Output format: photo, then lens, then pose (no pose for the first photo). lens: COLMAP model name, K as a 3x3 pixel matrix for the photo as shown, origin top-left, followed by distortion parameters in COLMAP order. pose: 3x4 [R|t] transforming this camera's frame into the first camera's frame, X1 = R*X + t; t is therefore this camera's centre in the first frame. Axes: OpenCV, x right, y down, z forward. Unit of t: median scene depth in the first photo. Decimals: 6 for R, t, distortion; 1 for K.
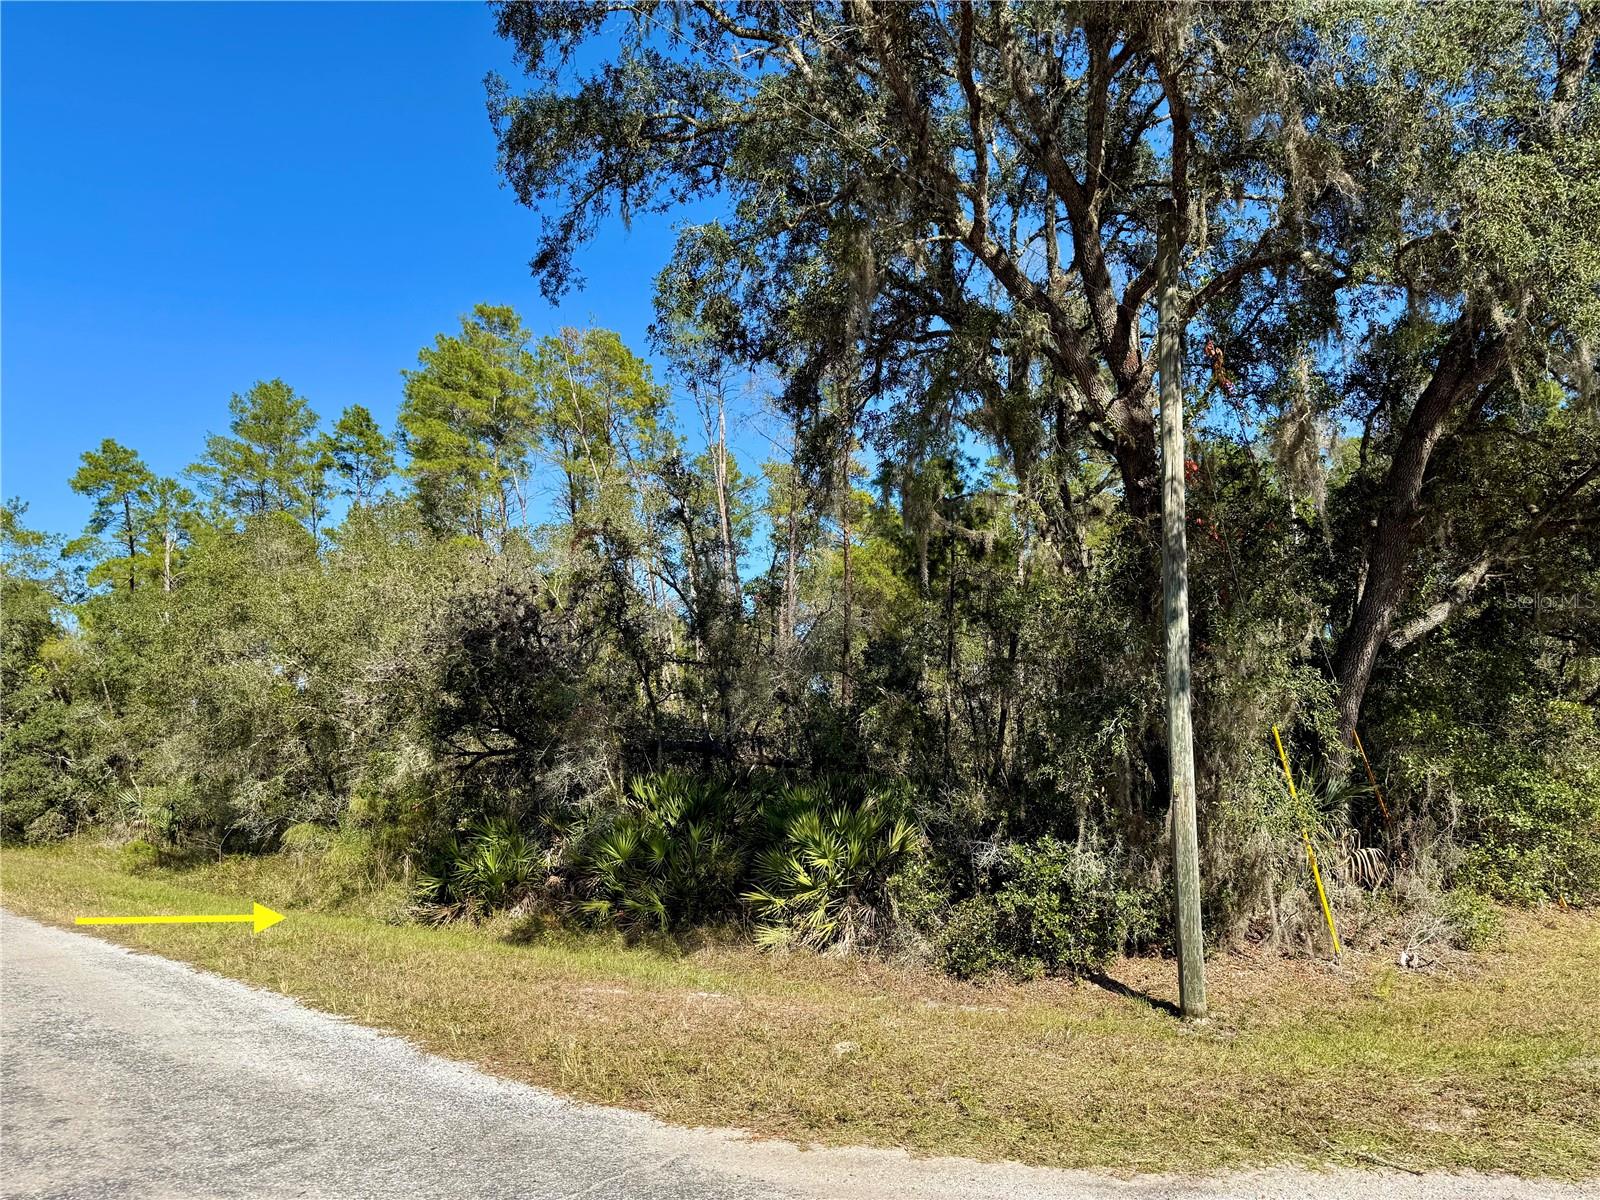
lens RADIAL K [[1137.8, 0, 853.7], [0, 1137.8, 569.1], [0, 0, 1]] dist [0.160545, -0.270417]
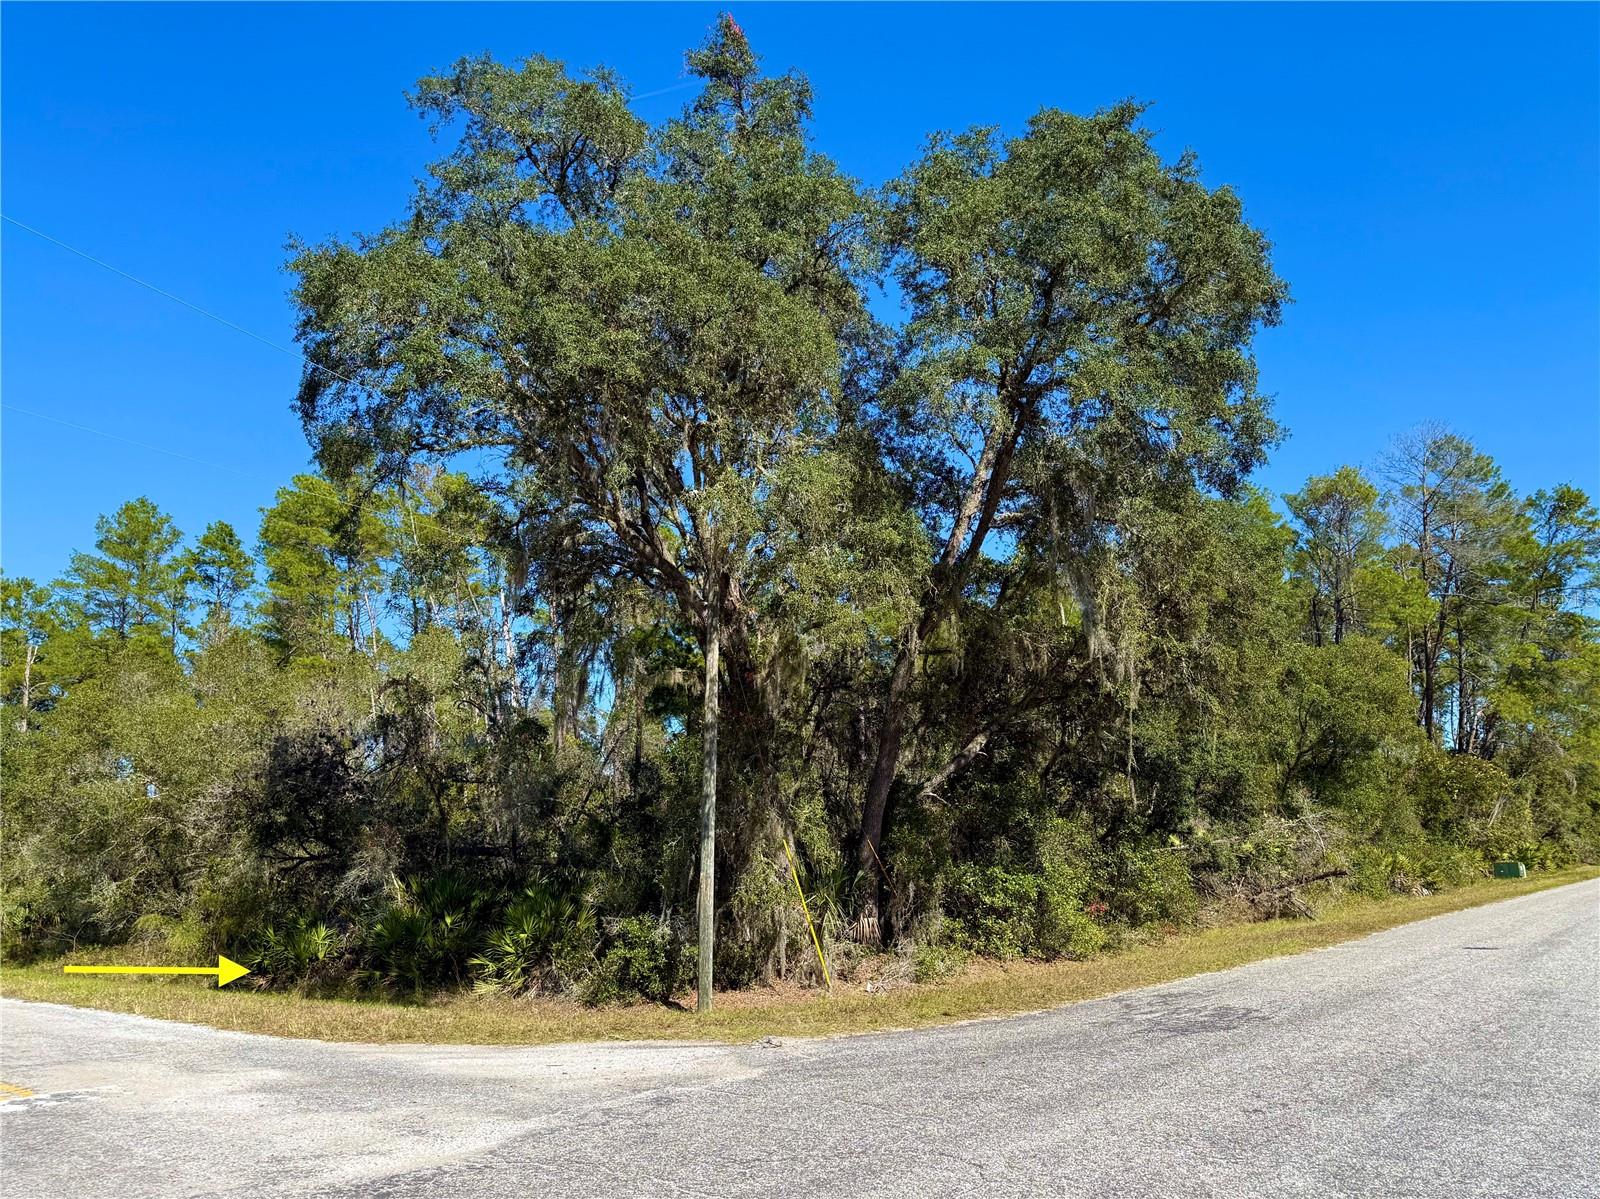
lens RADIAL K [[1100.9, 0, 805.4], [0, 1100.9, 601.7], [0, 0, 1]] dist [0.028087, -0.022110]
pose [[0.996405, 0.015102, 0.083363, 0.097950], [-0.009704, 0.997852, -0.064782, -0.037755], [-0.084163, 0.063740, 0.994411, -0.211282]]
